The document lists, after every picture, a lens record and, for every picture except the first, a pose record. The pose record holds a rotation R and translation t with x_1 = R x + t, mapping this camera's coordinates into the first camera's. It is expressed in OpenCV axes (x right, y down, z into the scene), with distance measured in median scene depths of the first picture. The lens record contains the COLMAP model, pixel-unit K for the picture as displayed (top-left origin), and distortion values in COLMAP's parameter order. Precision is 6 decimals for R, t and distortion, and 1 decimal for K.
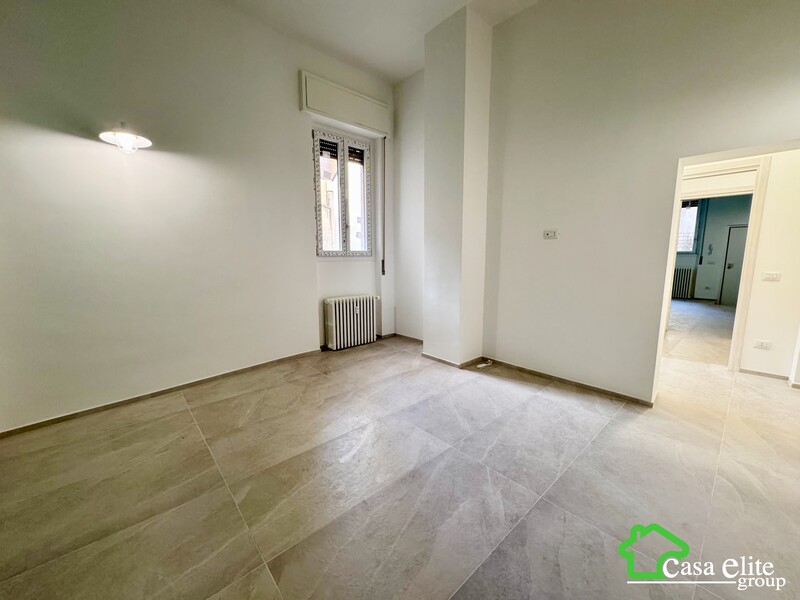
lens RADIAL K [[317.5, 0, 400.8], [0, 317.5, 299.1], [0, 0, 1]] dist [-0.002339, -0.000152]
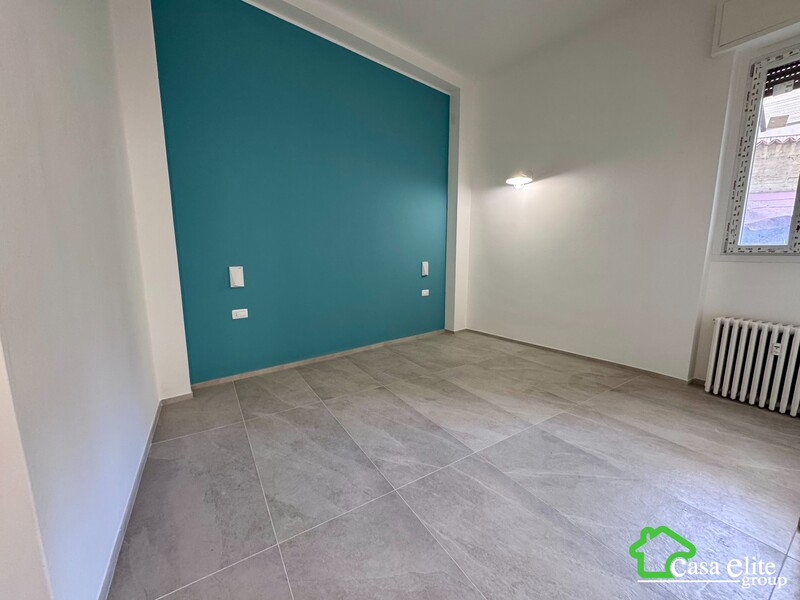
lens RADIAL K [[317.5, 0, 400.8], [0, 317.5, 299.1], [0, 0, 1]] dist [-0.002339, -0.000152]
pose [[-0.166245, 0.148387, -0.974856, 0.770056], [-0.135206, 0.975846, 0.171594, -0.088351], [0.976771, 0.160333, -0.142167, 0.608703]]
